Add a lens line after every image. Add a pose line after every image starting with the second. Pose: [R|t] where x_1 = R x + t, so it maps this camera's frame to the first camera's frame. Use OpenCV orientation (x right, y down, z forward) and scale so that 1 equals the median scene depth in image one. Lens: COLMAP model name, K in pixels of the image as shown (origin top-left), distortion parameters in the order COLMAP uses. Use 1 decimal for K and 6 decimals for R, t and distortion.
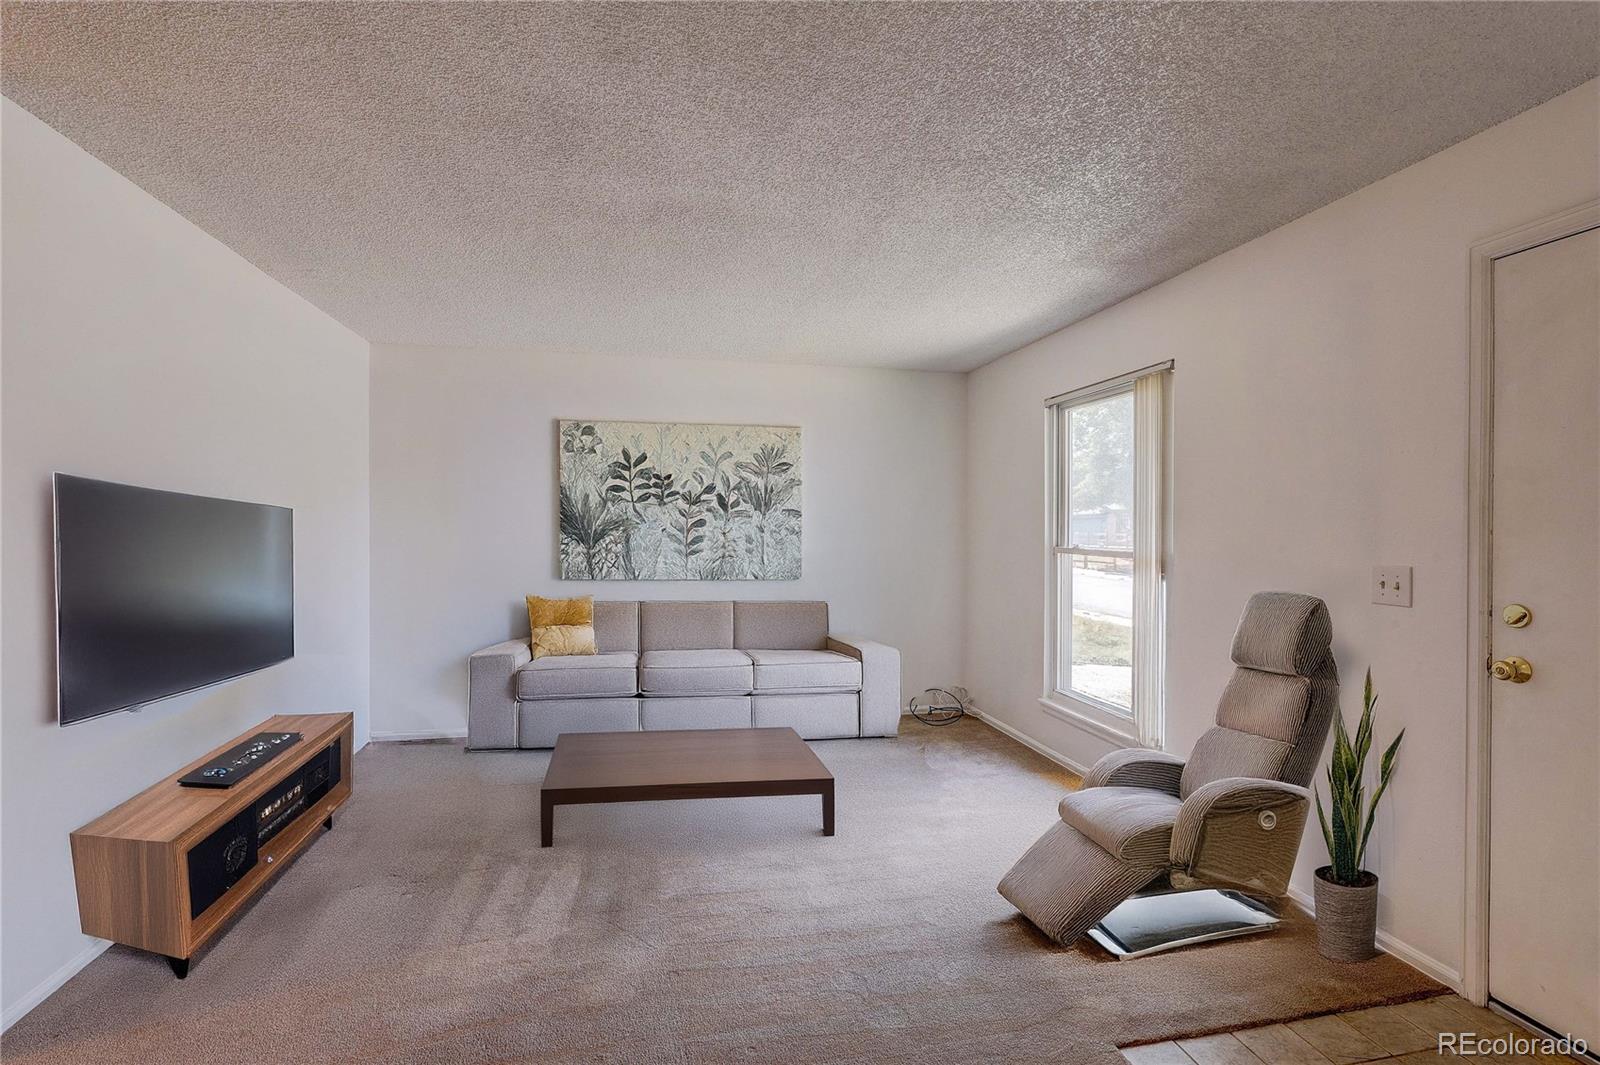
lens RADIAL K [[738.5, 0, 800.0], [0, 738.5, 532.5], [0, 0, 1]] dist [0.000433, 0.000335]
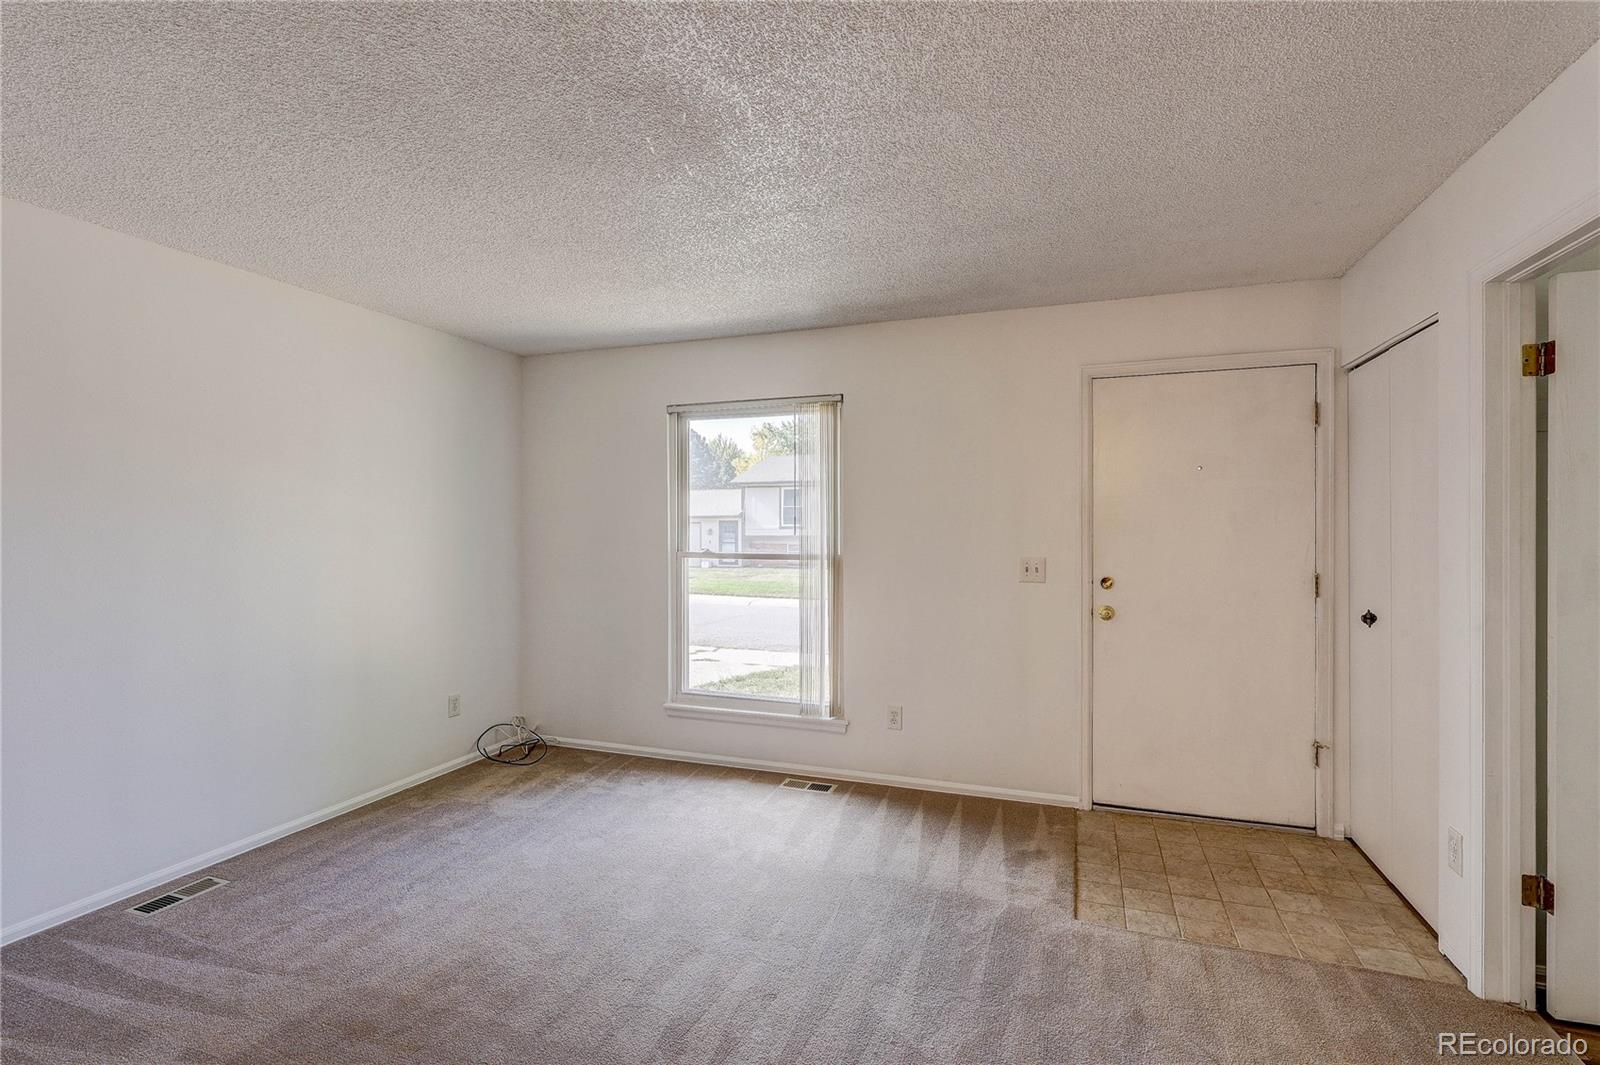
lens RADIAL K [[740.8, 0, 798.7], [0, 740.8, 537.7], [0, 0, 1]] dist [-0.002524, 0.000211]
pose [[0.533567, -0.009512, 0.845704, -0.489369], [0.007908, 0.999949, 0.006258, -0.006043], [-0.845721, 0.003349, 0.533615, 0.356504]]
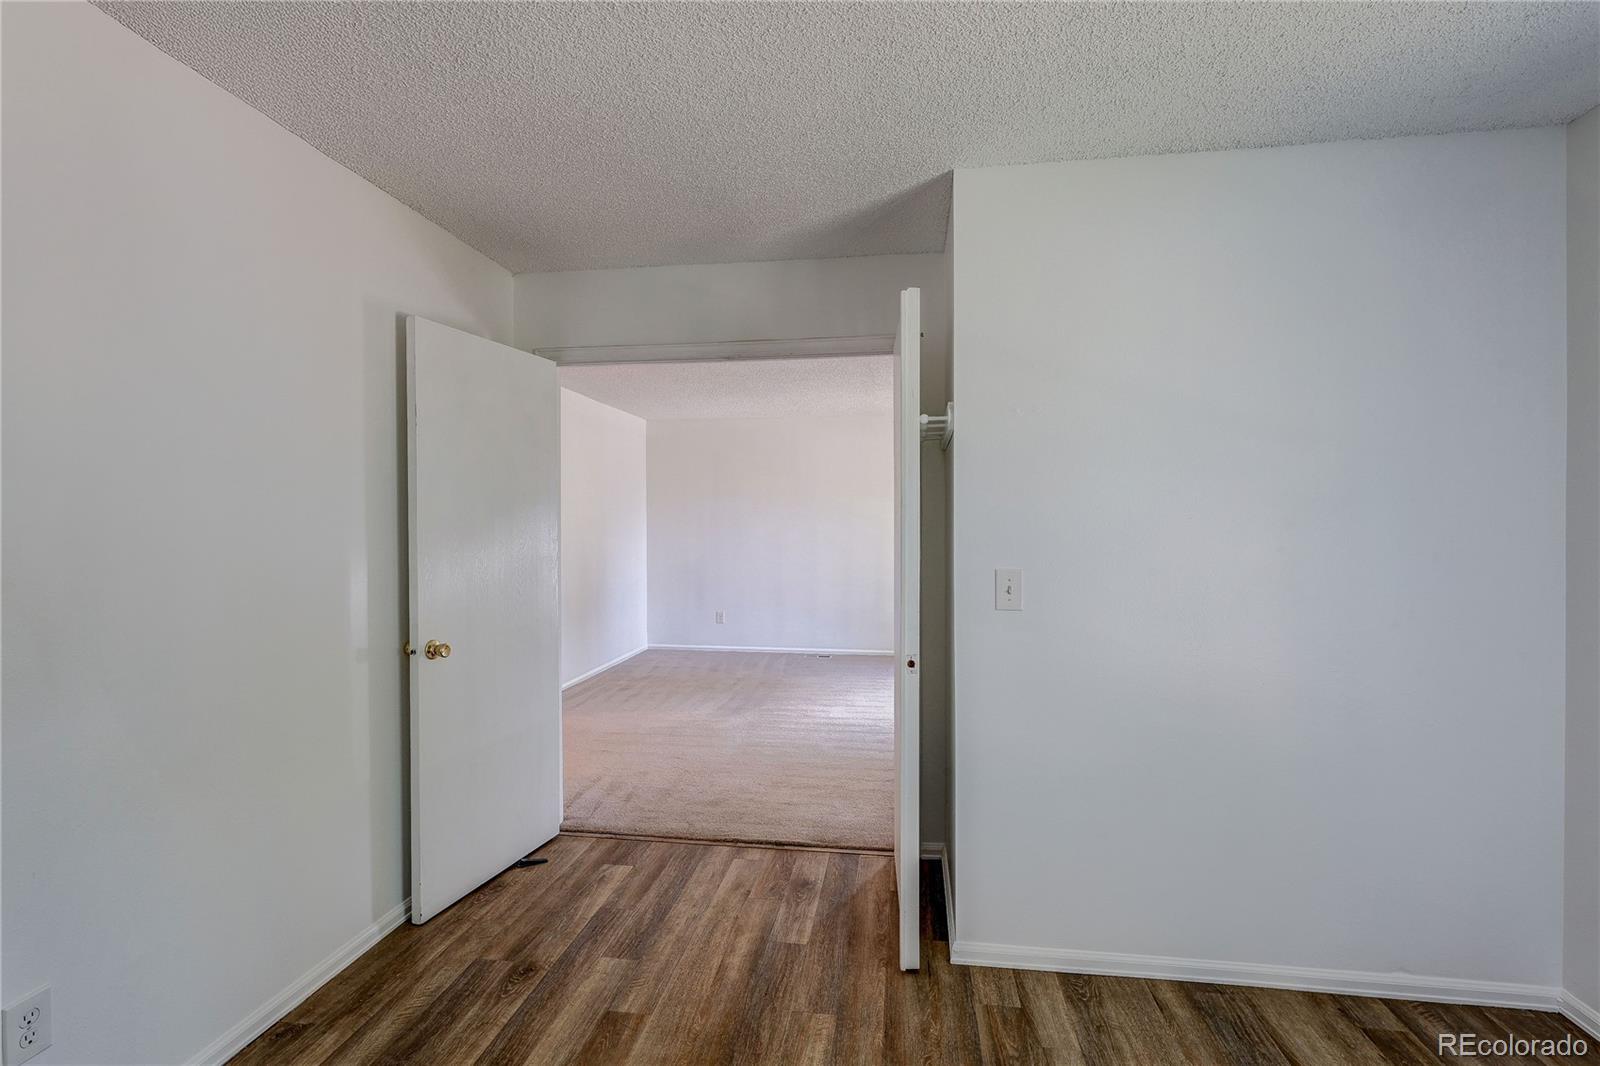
lens RADIAL K [[748.9, 0, 800.7], [0, 748.9, 524.4], [0, 0, 1]] dist [-0.001362, 0.000645]
pose [[0.936082, -0.003984, -0.351758, 0.461922], [0.001401, 0.999970, -0.007598, 0.004999], [0.351778, 0.006620, 0.936060, -0.640957]]
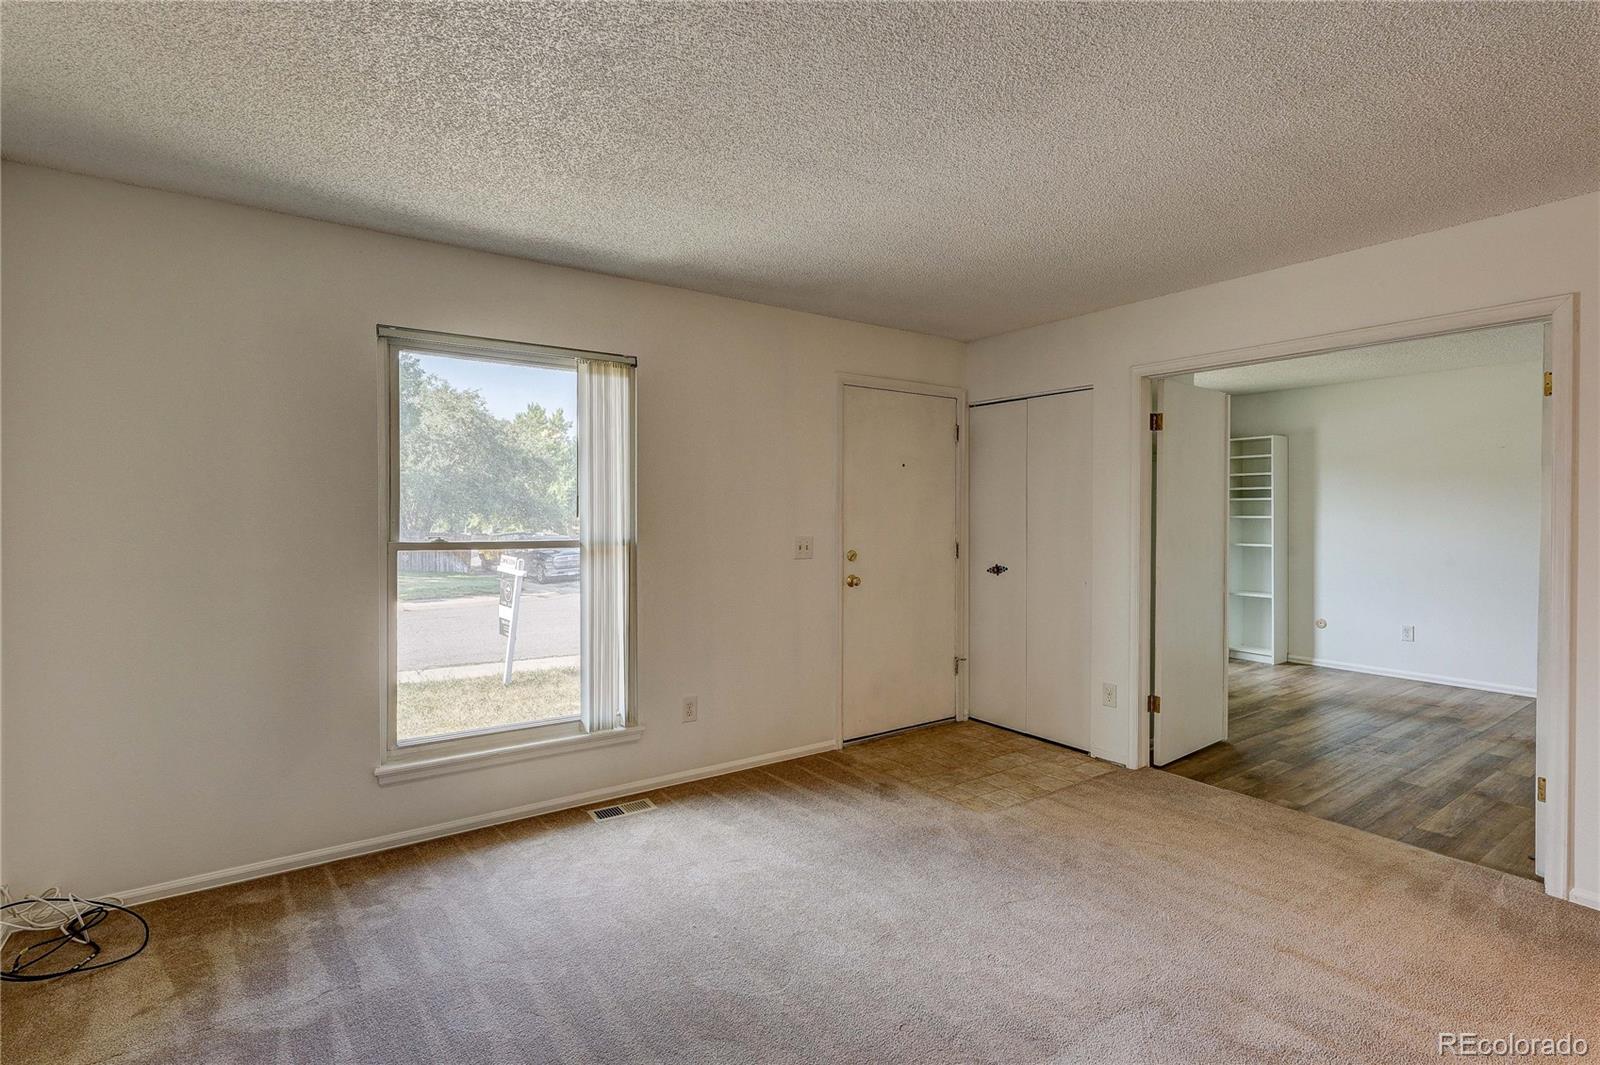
lens RADIAL K [[748.9, 0, 800.7], [0, 748.9, 523.9], [0, 0, 1]] dist [-0.001362, 0.000645]
pose [[-0.383281, -0.011182, 0.923564, -0.513977], [0.006858, 0.999865, 0.014952, -0.006229], [-0.923606, 0.012065, -0.383152, 1.036720]]
